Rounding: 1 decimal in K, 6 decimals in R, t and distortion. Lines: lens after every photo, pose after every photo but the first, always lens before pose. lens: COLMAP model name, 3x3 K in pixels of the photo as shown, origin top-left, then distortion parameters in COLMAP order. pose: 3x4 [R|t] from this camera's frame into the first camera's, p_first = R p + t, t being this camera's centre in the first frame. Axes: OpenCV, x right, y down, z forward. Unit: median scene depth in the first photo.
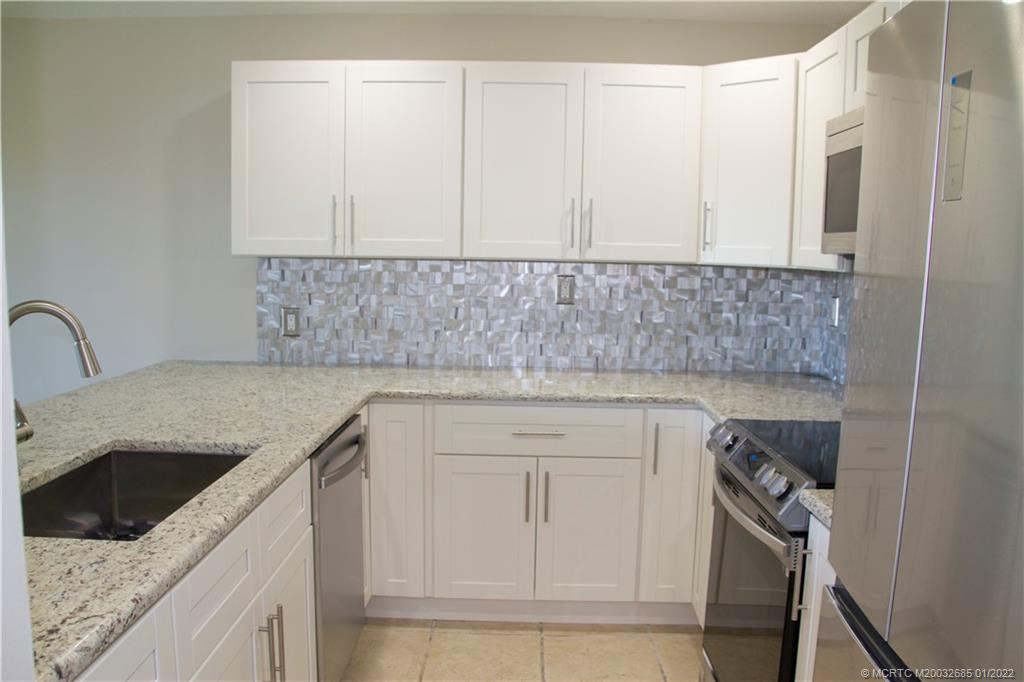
lens RADIAL K [[881.8, 0, 512.0], [0, 881.8, 341.0], [0, 0, 1]] dist [-0.107857, -0.000229]
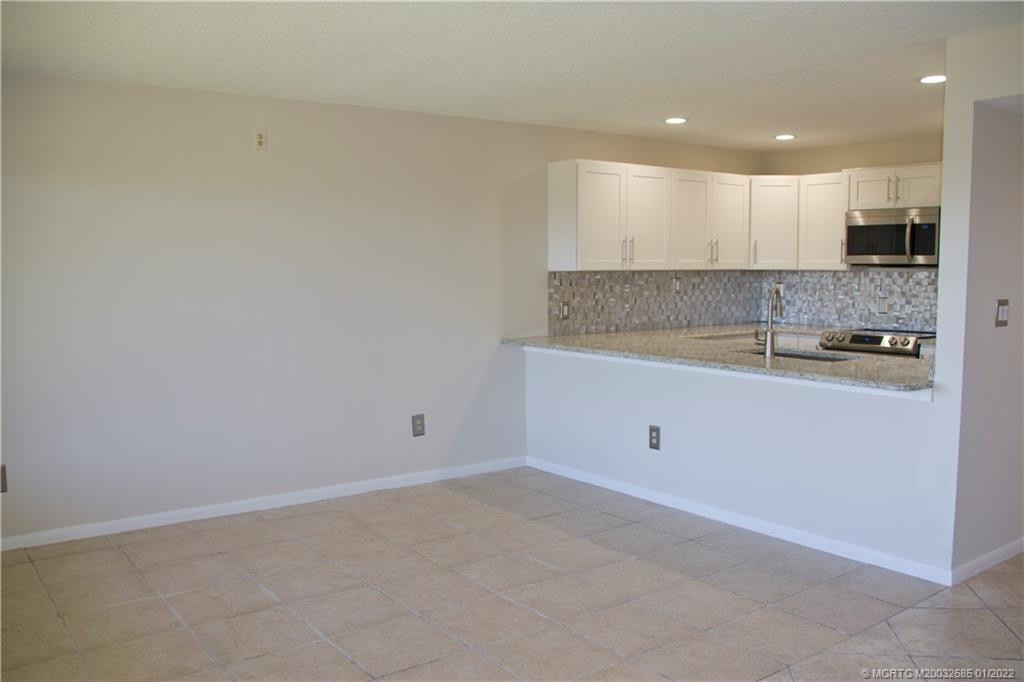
lens RADIAL K [[881.8, 0, 512.0], [0, 881.8, 341.0], [0, 0, 1]] dist [-0.107857, -0.000229]
pose [[0.788243, -0.075344, 0.610735, -1.371195], [0.078231, 0.996693, 0.021990, -0.008061], [-0.610372, 0.030444, 0.791530, -0.269997]]
